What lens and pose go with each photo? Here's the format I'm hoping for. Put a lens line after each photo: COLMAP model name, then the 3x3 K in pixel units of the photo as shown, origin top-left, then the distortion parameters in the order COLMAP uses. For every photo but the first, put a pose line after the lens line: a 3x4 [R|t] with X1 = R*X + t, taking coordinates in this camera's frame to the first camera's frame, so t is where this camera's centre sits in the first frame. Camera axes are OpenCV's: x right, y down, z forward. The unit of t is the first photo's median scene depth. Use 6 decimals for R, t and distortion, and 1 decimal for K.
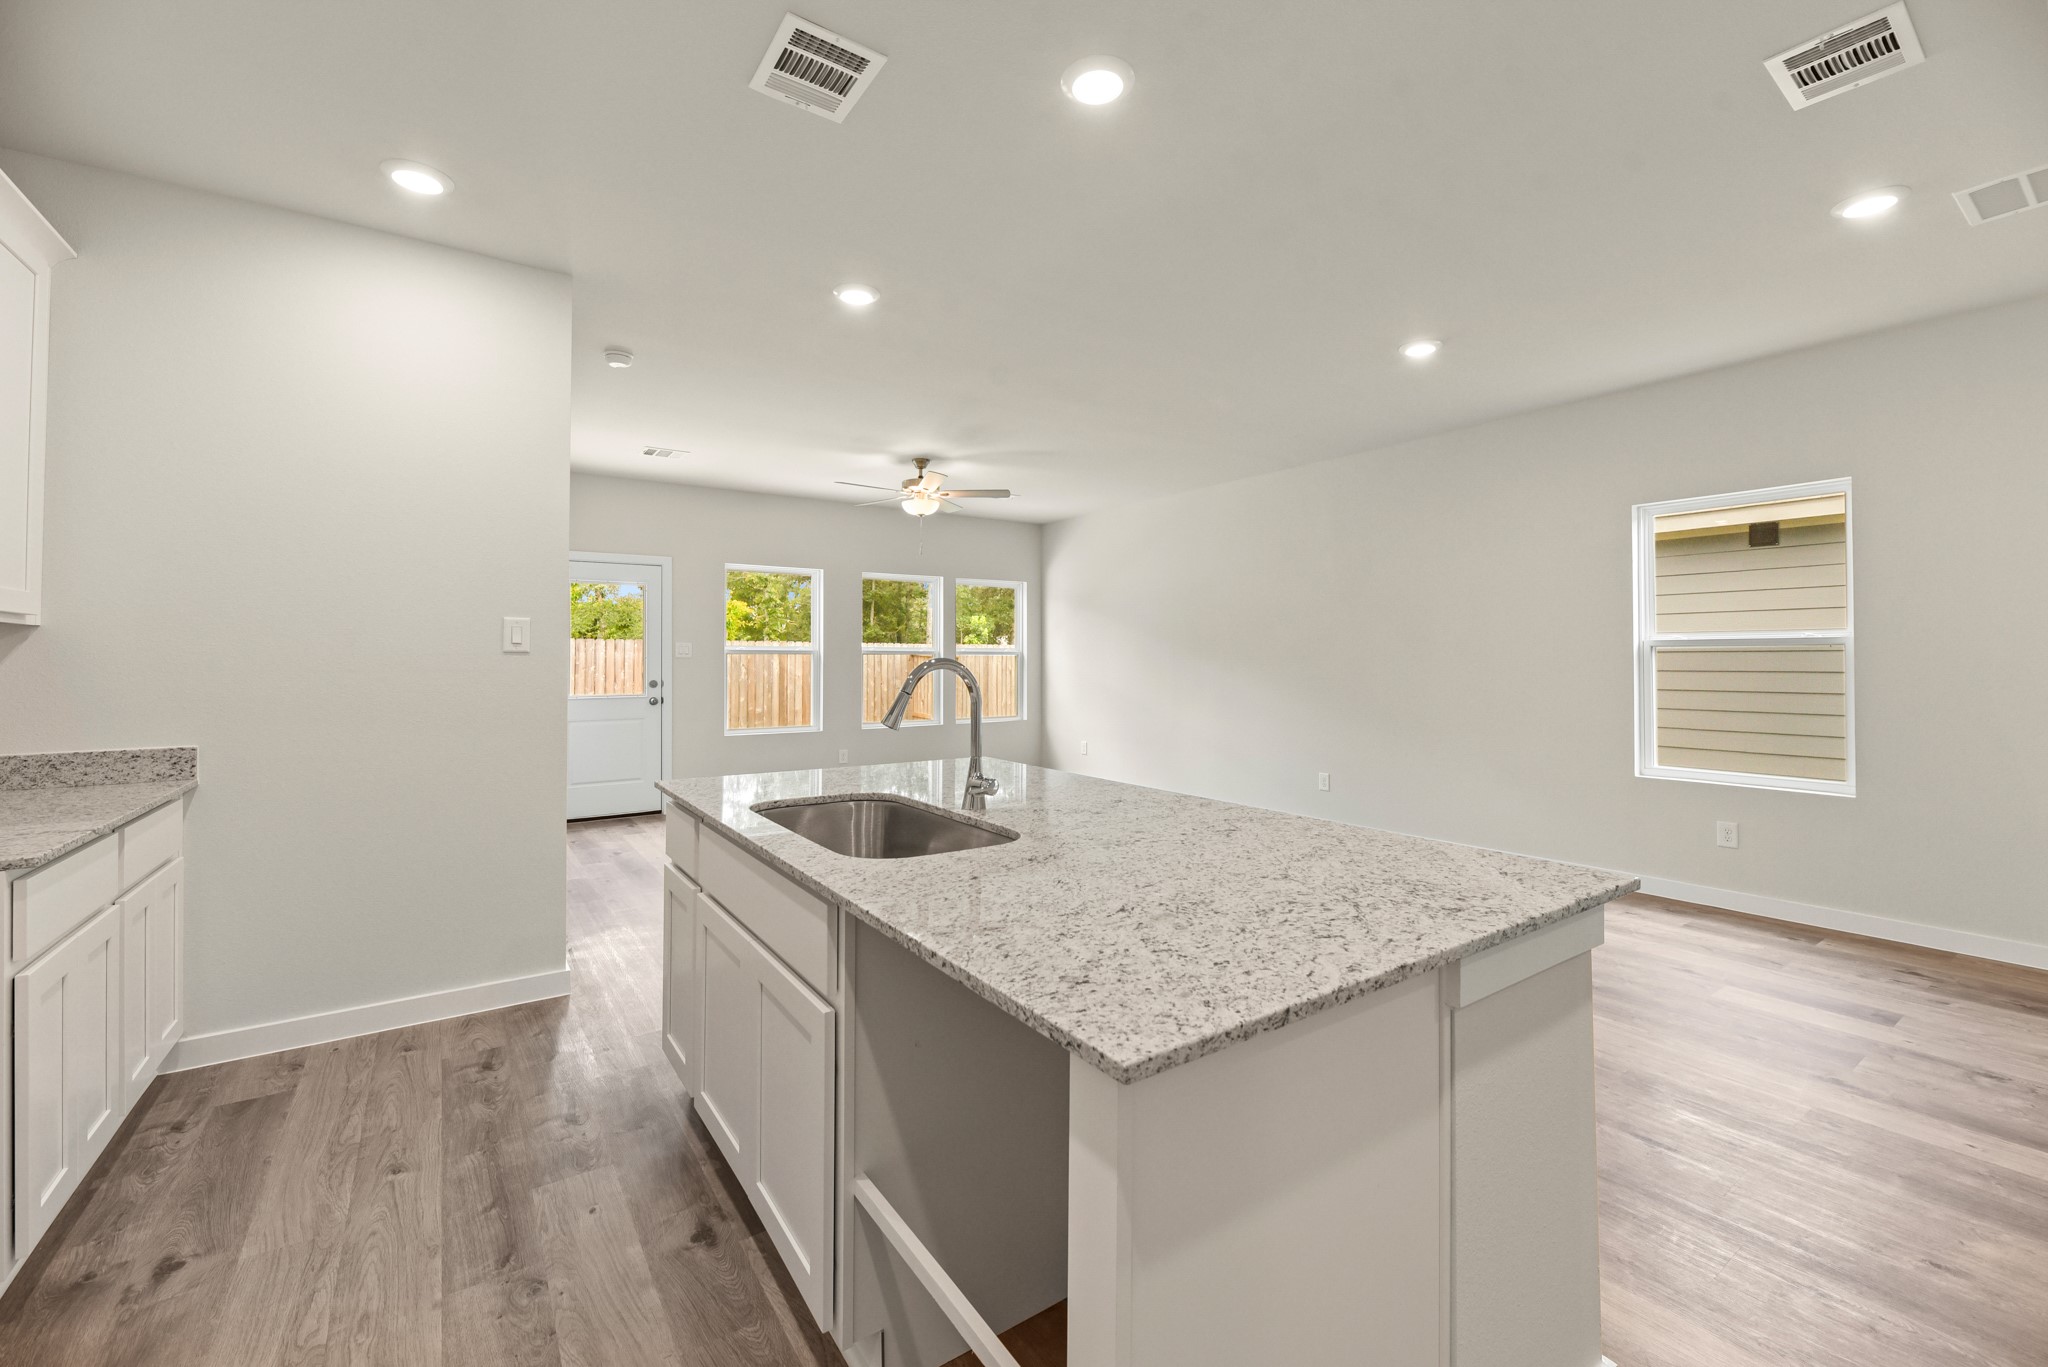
lens RADIAL K [[826.7, 0, 1042.6], [0, 826.7, 665.7], [0, 0, 1]] dist [0.001550, -0.003819]
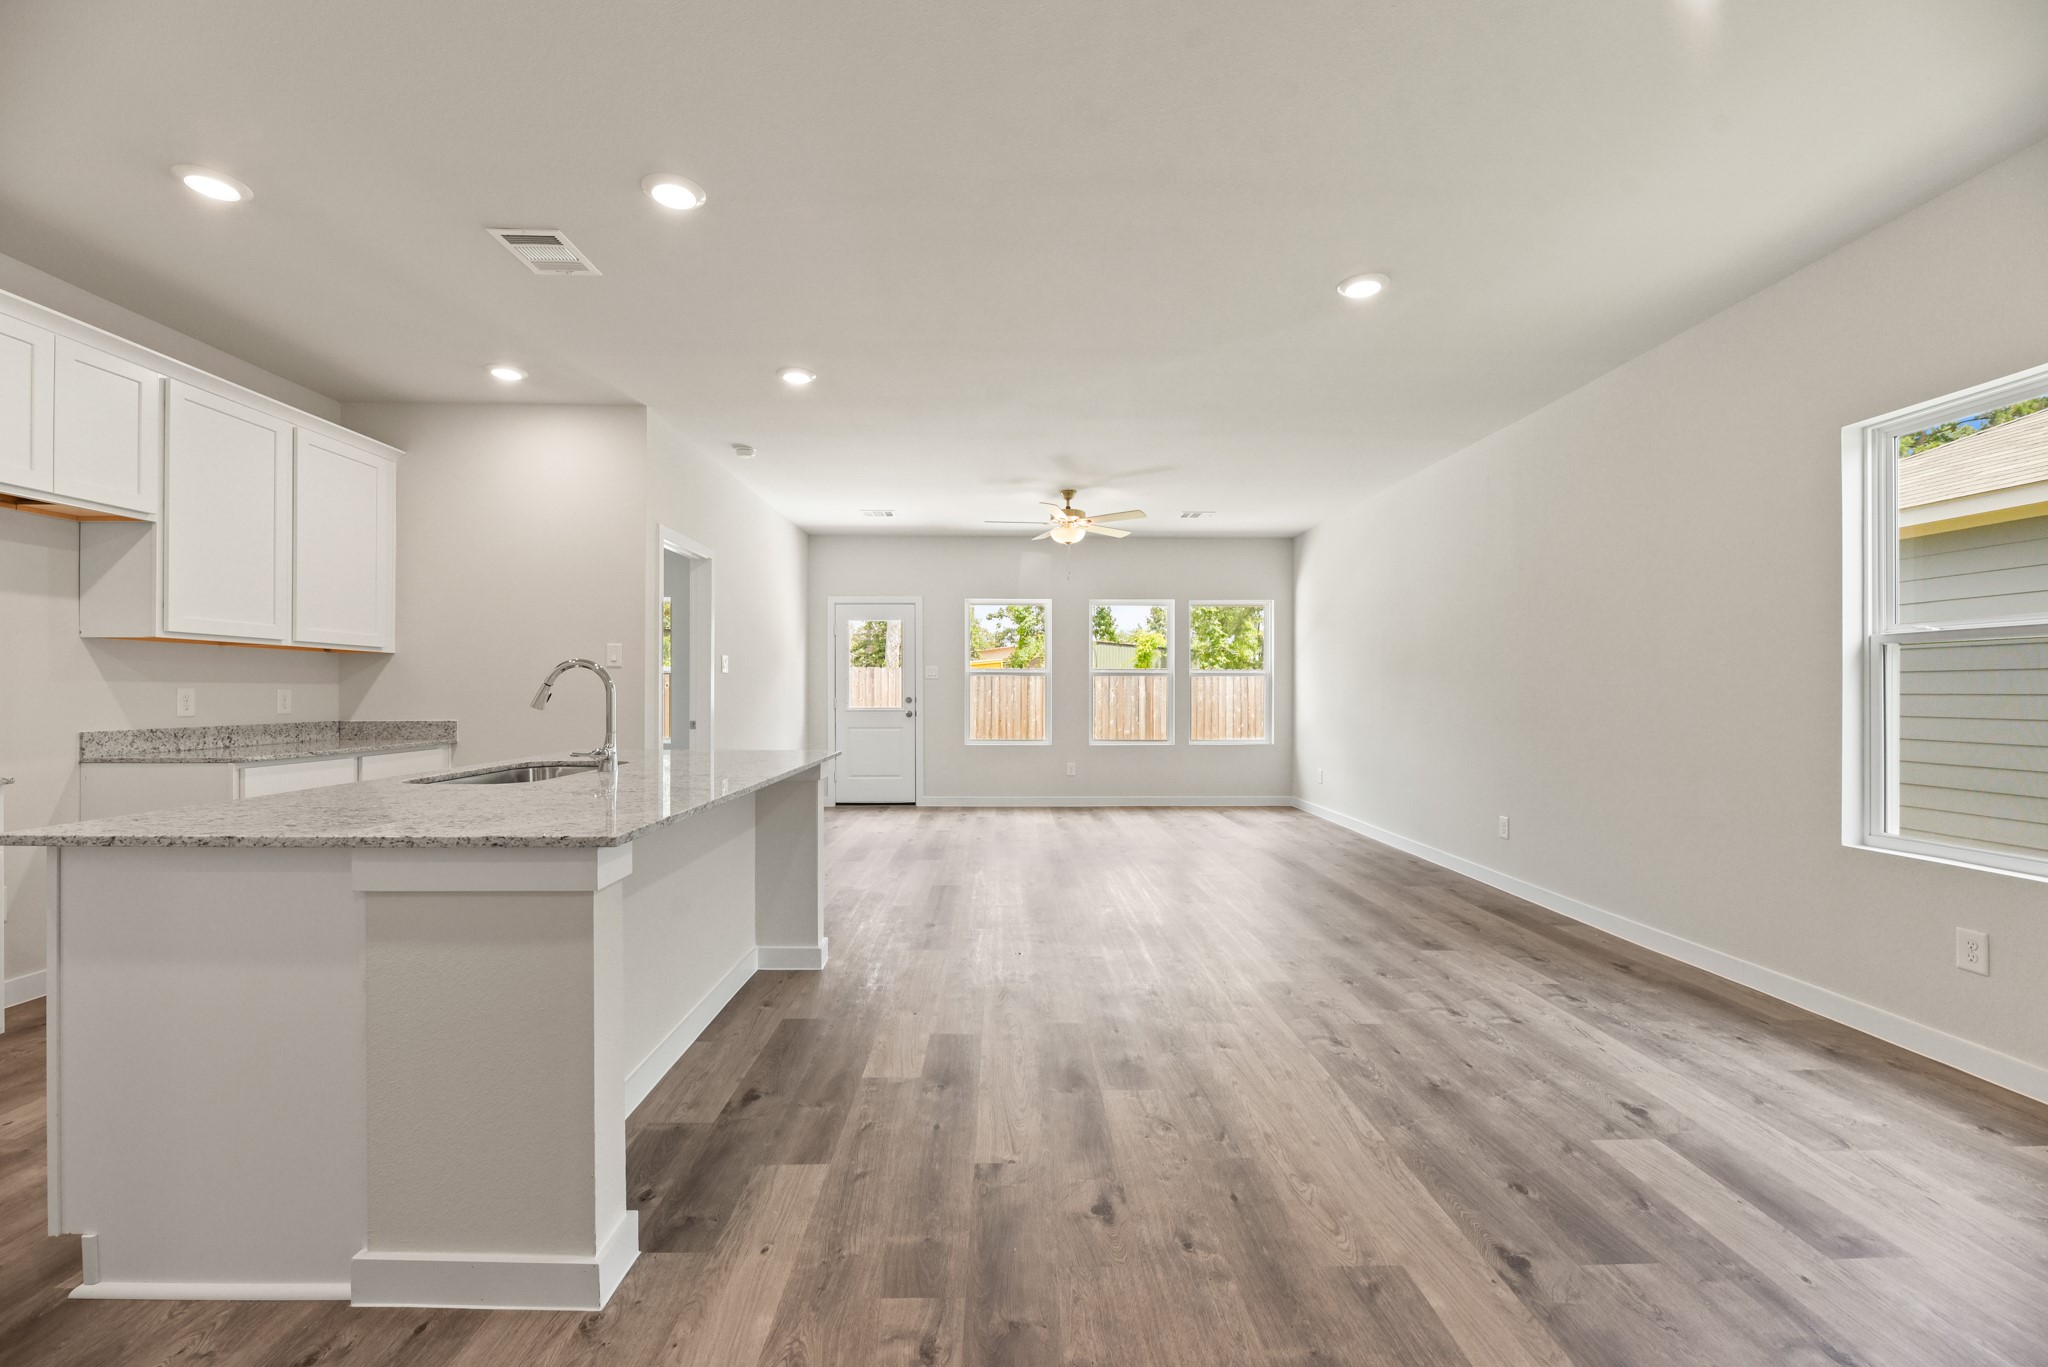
lens RADIAL K [[826.7, 0, 1029.1], [0, 826.7, 688.7], [0, 0, 1]] dist [0.001550, -0.003819]
pose [[0.826233, -0.000144, -0.563328, 0.320545], [-0.005090, 0.999957, -0.007721, 0.012000], [0.563305, 0.009247, 0.826197, 0.072972]]
